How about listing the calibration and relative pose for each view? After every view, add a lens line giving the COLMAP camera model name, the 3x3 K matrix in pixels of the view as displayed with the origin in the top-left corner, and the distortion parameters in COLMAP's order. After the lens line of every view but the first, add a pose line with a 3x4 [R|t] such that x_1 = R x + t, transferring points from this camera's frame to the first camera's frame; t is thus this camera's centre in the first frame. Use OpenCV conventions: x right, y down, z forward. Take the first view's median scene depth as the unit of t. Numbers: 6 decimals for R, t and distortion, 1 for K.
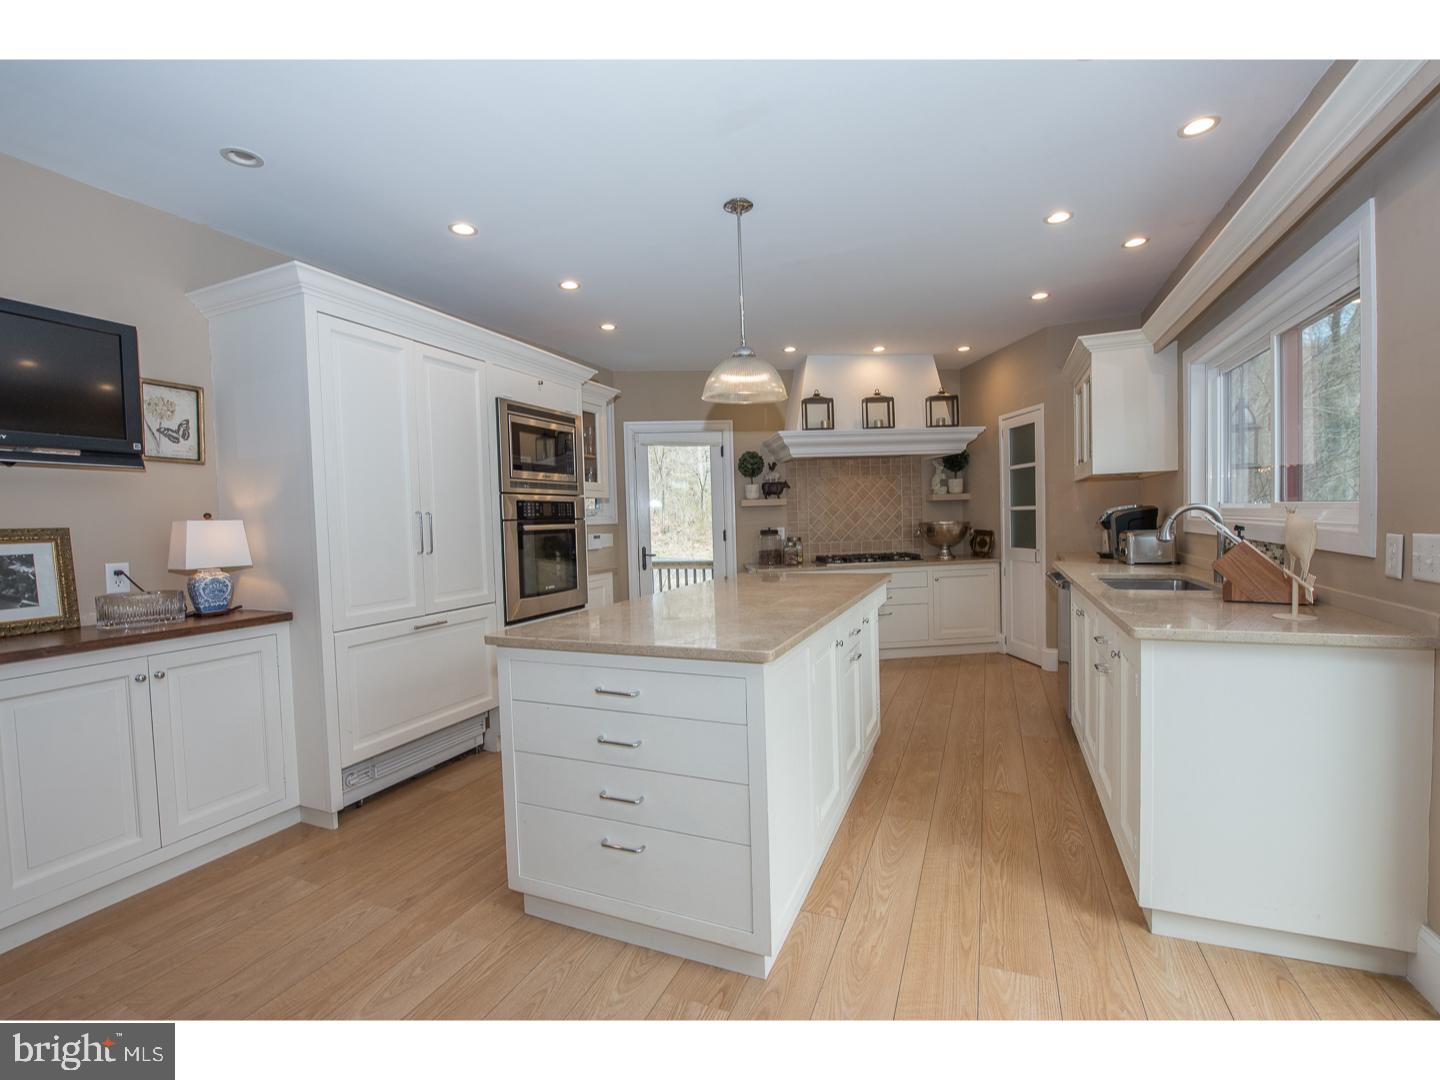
lens RADIAL K [[635.8, 0, 723.2], [0, 635.8, 541.0], [0, 0, 1]] dist [0.000269, -0.000358]
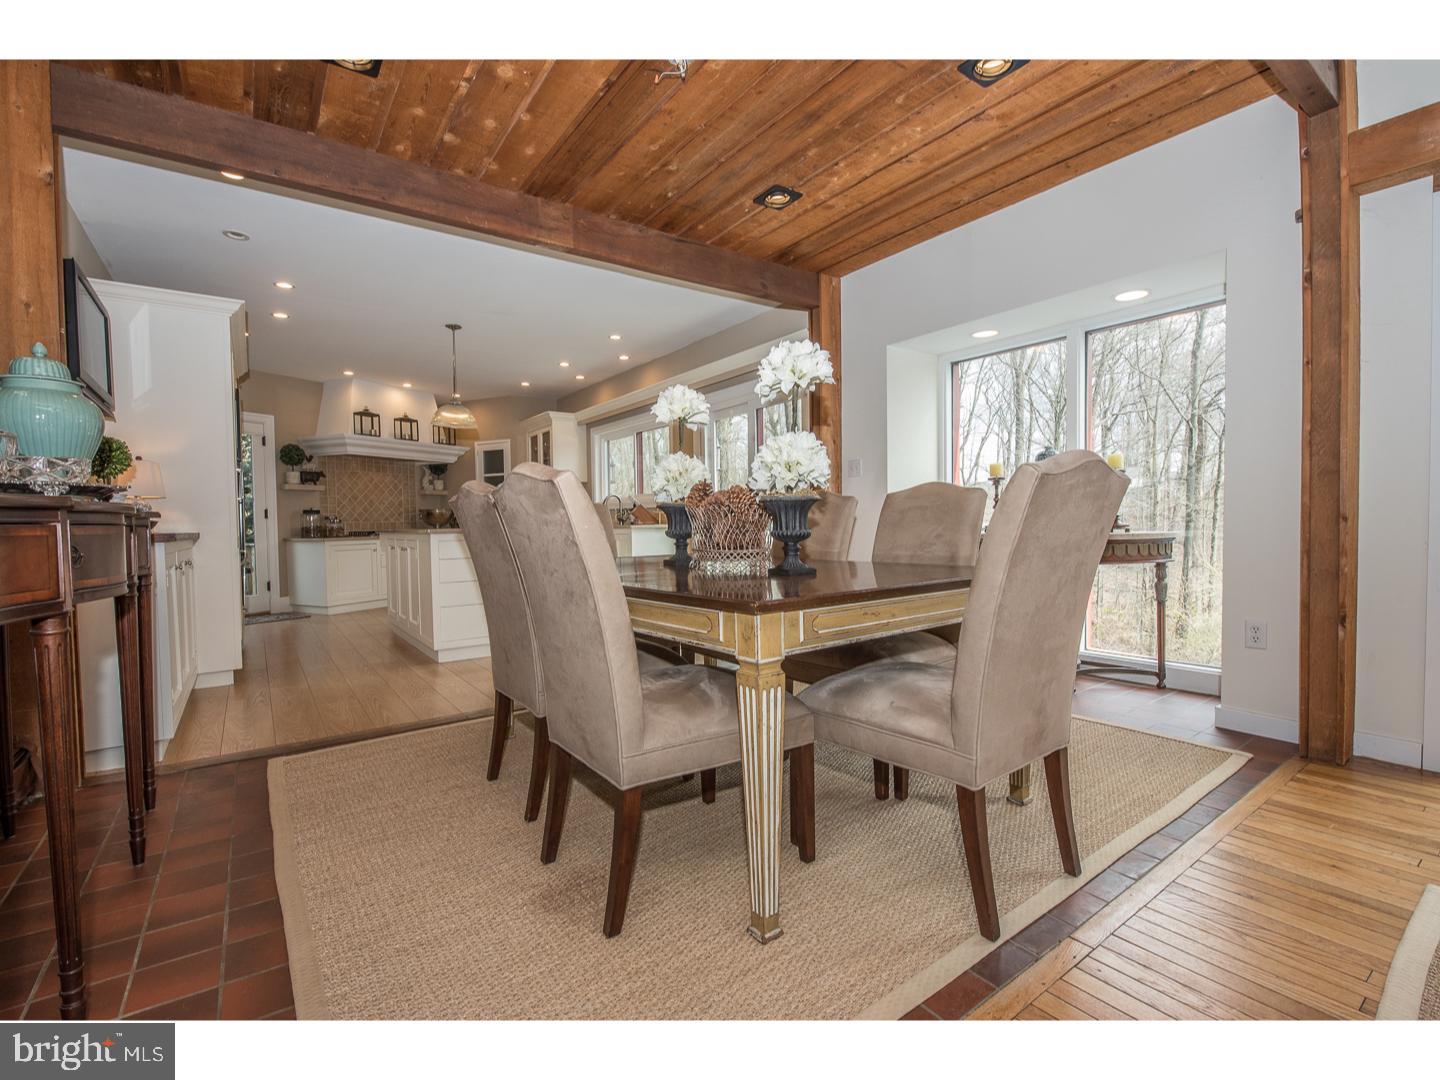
lens RADIAL K [[635.8, 0, 719.4], [0, 635.8, 539.0], [0, 0, 1]] dist [0.000269, -0.000358]
pose [[0.530618, -0.001801, 0.847609, -0.546392], [0.025310, 0.999585, -0.013721, 0.075083], [-0.847233, 0.028734, 0.530443, -0.317020]]
